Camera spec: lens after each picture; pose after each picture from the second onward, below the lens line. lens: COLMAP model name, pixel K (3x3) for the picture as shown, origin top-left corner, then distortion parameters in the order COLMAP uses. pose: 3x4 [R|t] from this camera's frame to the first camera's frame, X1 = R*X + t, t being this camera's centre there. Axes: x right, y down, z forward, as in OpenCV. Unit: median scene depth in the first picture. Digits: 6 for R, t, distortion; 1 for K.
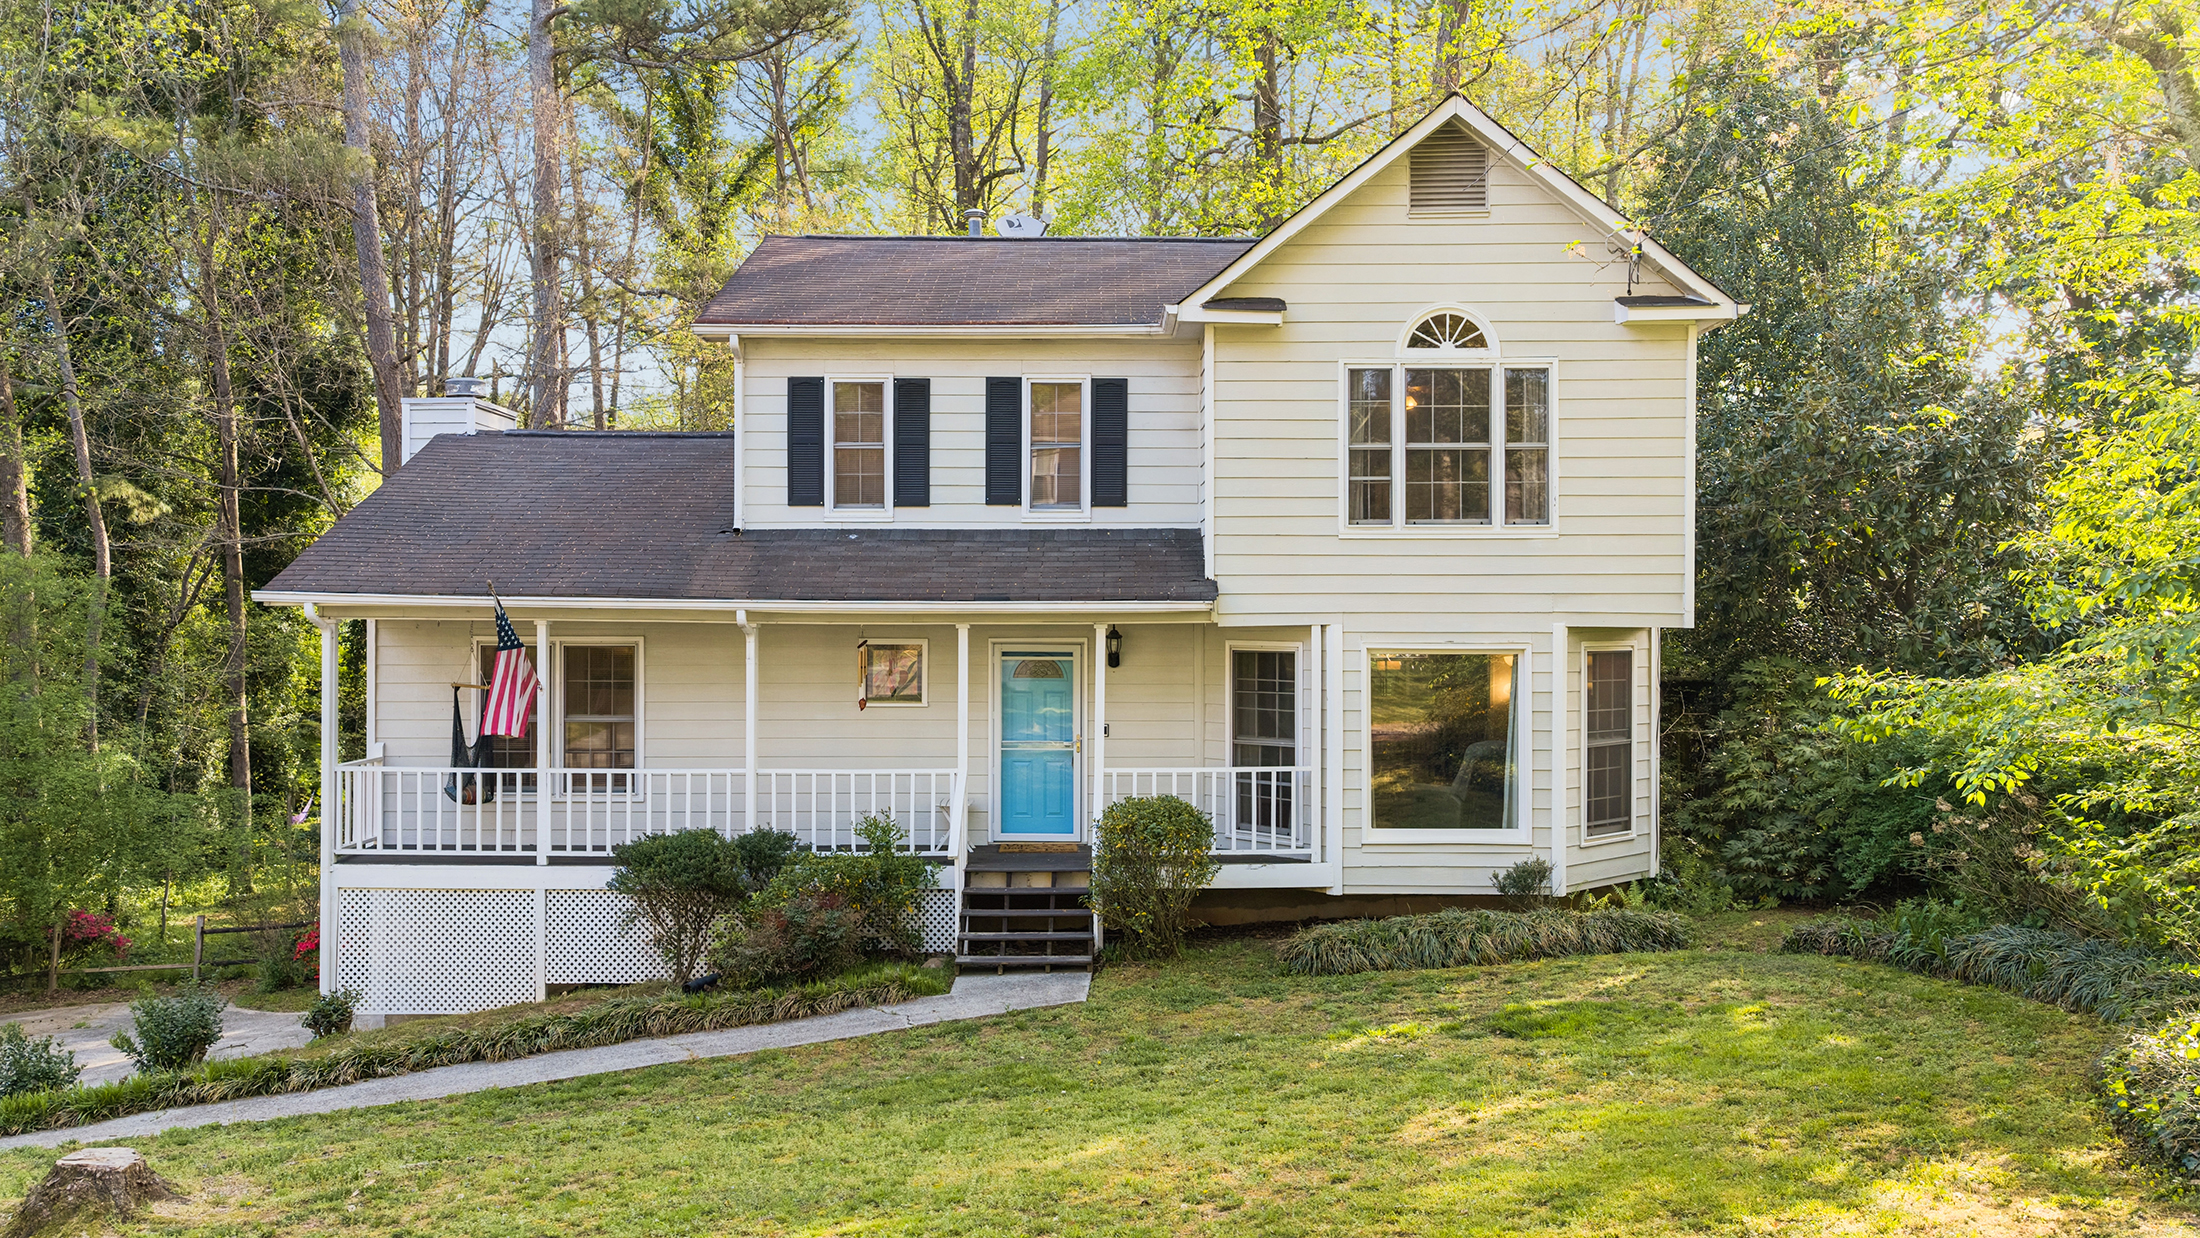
lens RADIAL K [[1828.9, 0, 1100.0], [0, 1828.9, 619.0], [0, 0, 1]] dist [0.009165, -0.048826]
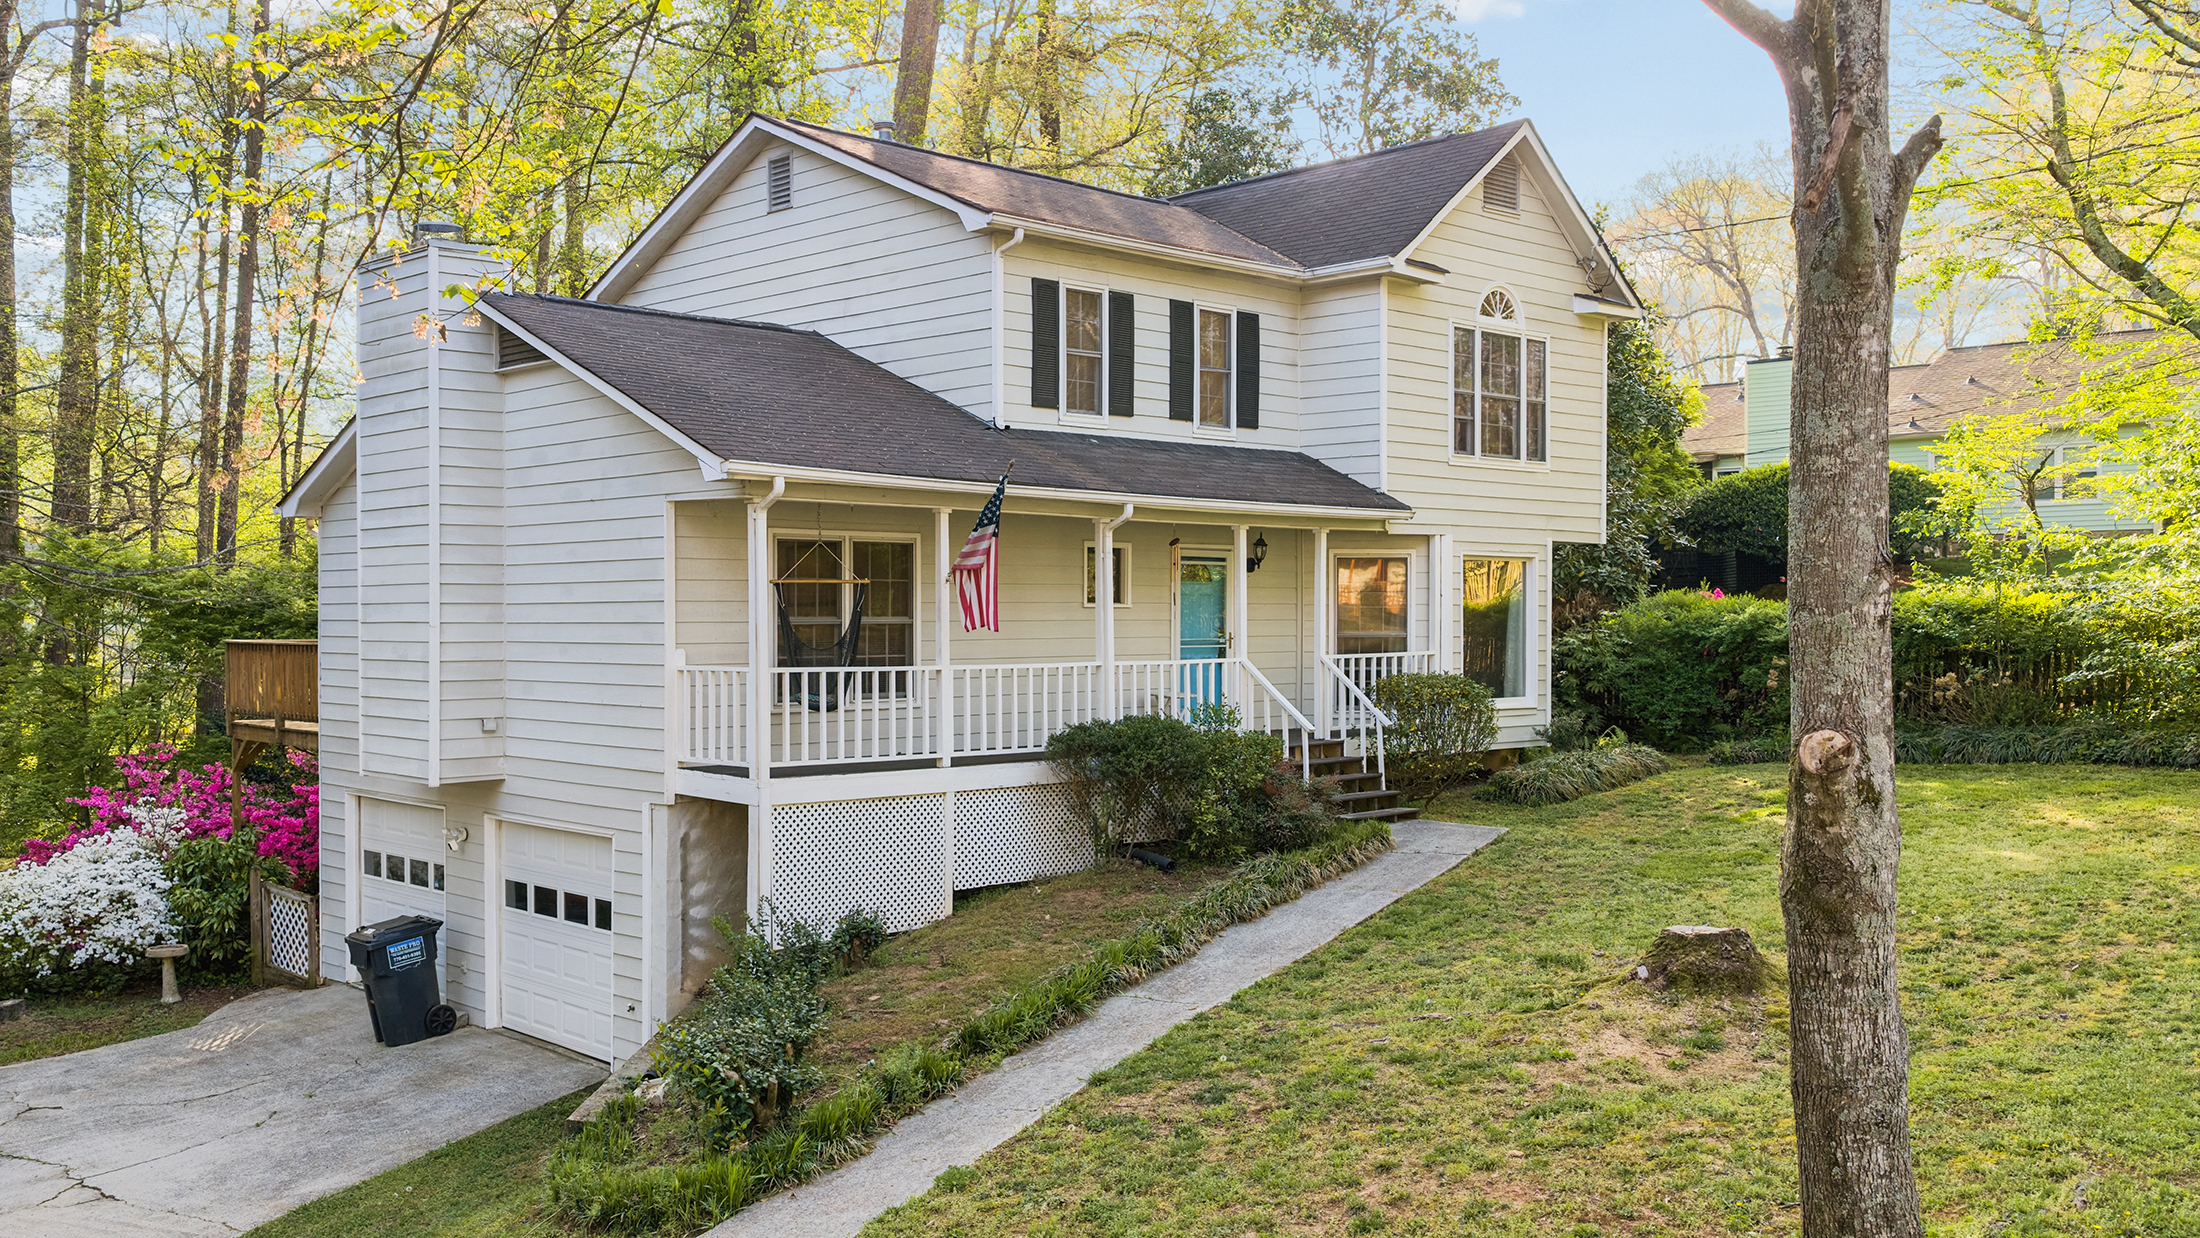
lens RADIAL K [[1934.5, 0, 1100.0], [0, 1934.5, 619.0], [0, 0, 1]] dist [0.005786, -0.051727]
pose [[0.731447, -0.006430, 0.681868, -0.874764], [0.000699, 0.999962, 0.008679, 0.045665], [-0.681898, -0.005871, 0.731424, 0.195323]]
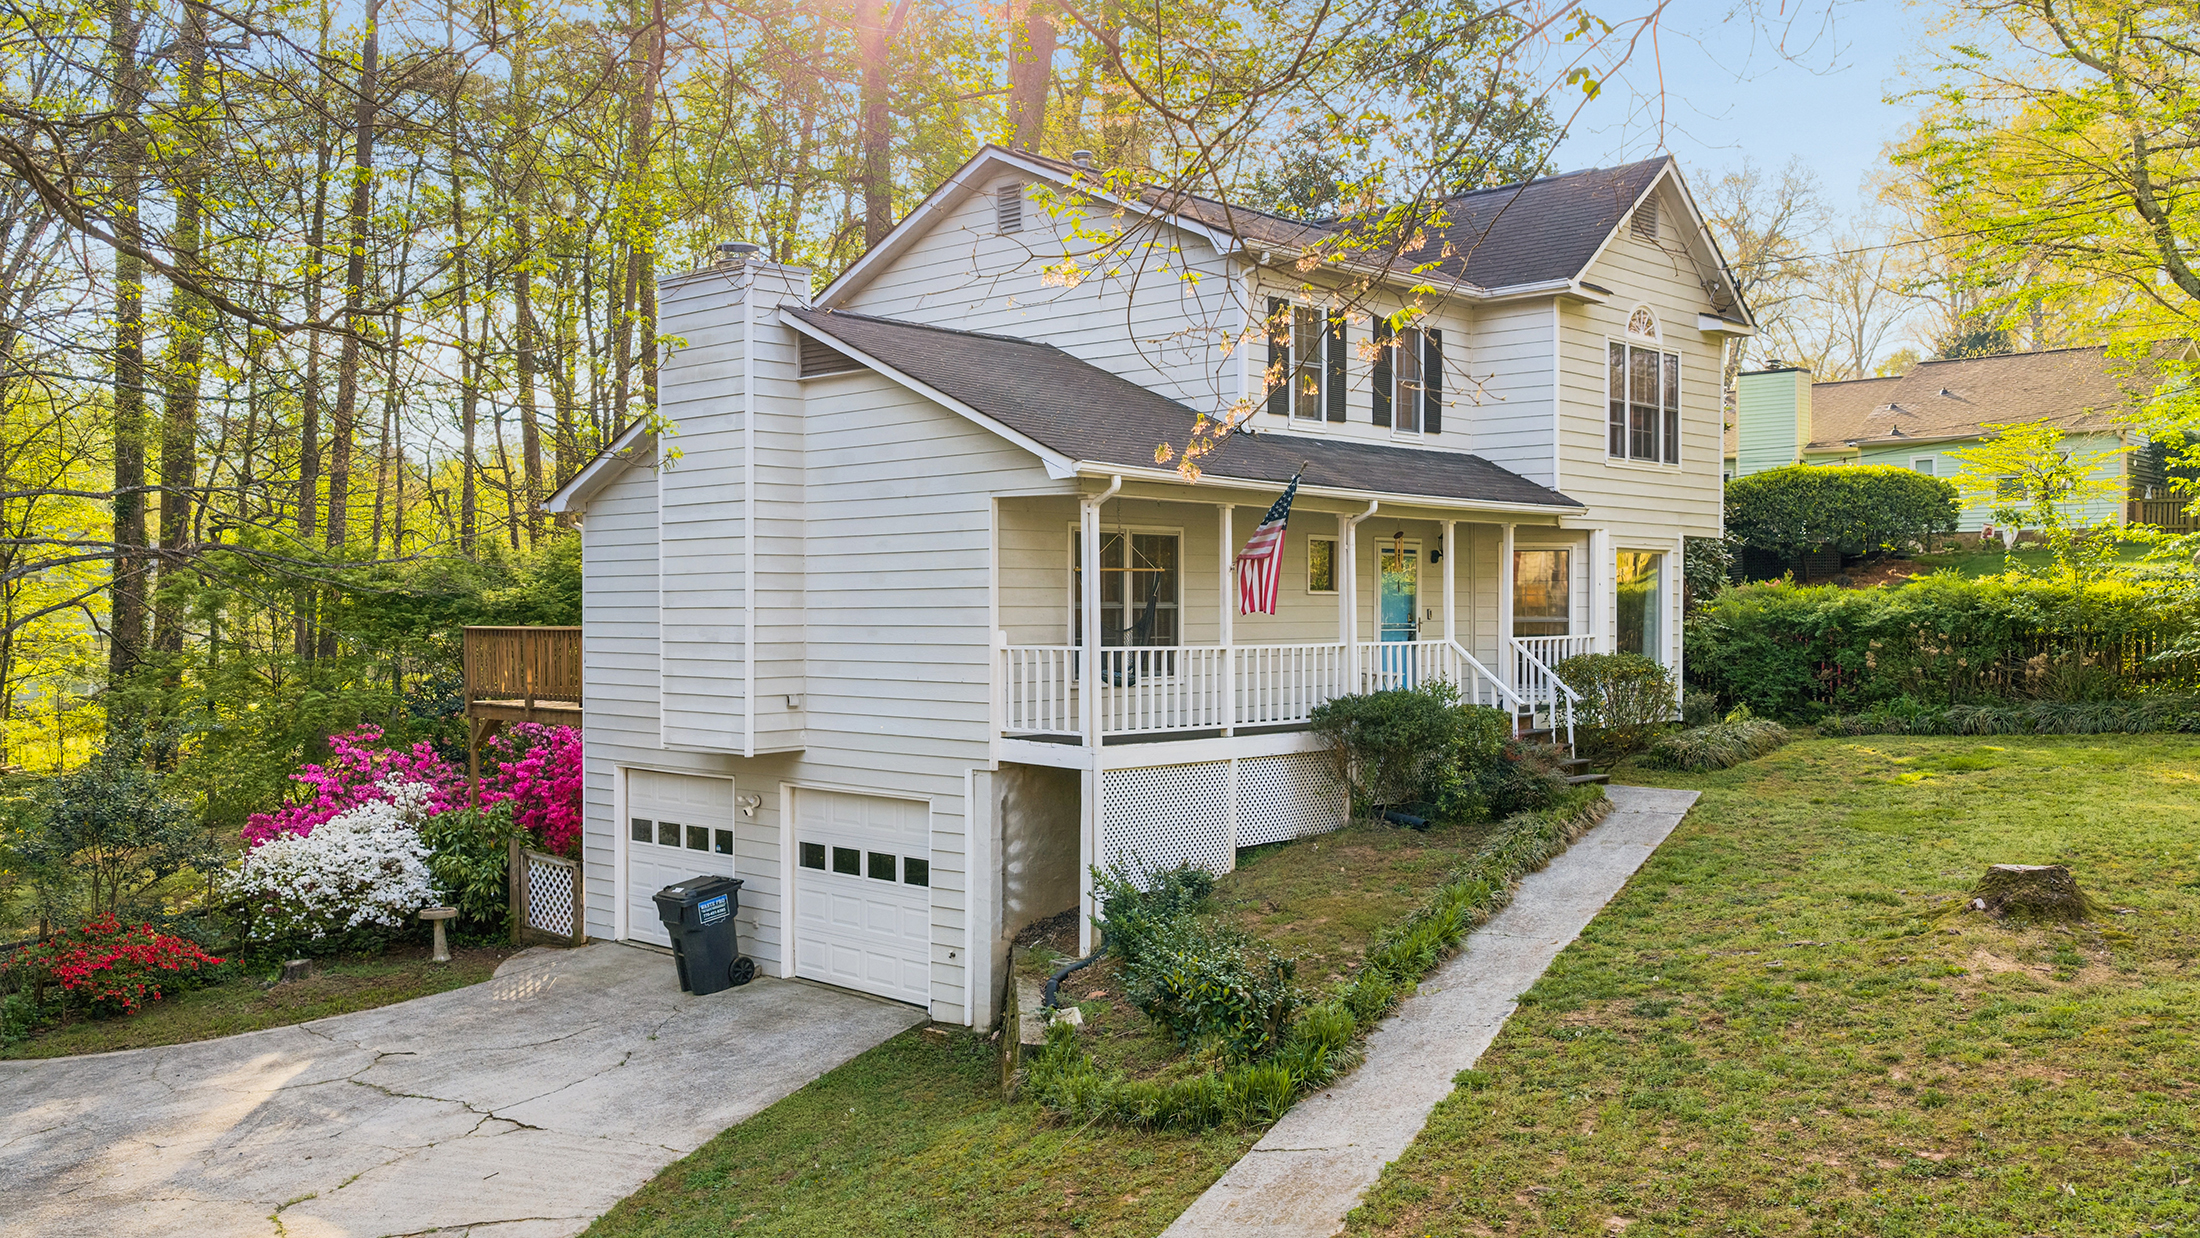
lens RADIAL K [[1828.9, 0, 1100.0], [0, 1828.9, 619.0], [0, 0, 1]] dist [0.009165, -0.048826]
pose [[0.704330, -0.009080, 0.709815, -1.041248], [0.001290, 0.999933, 0.011510, 0.050620], [-0.709872, -0.007191, 0.704294, 0.287185]]
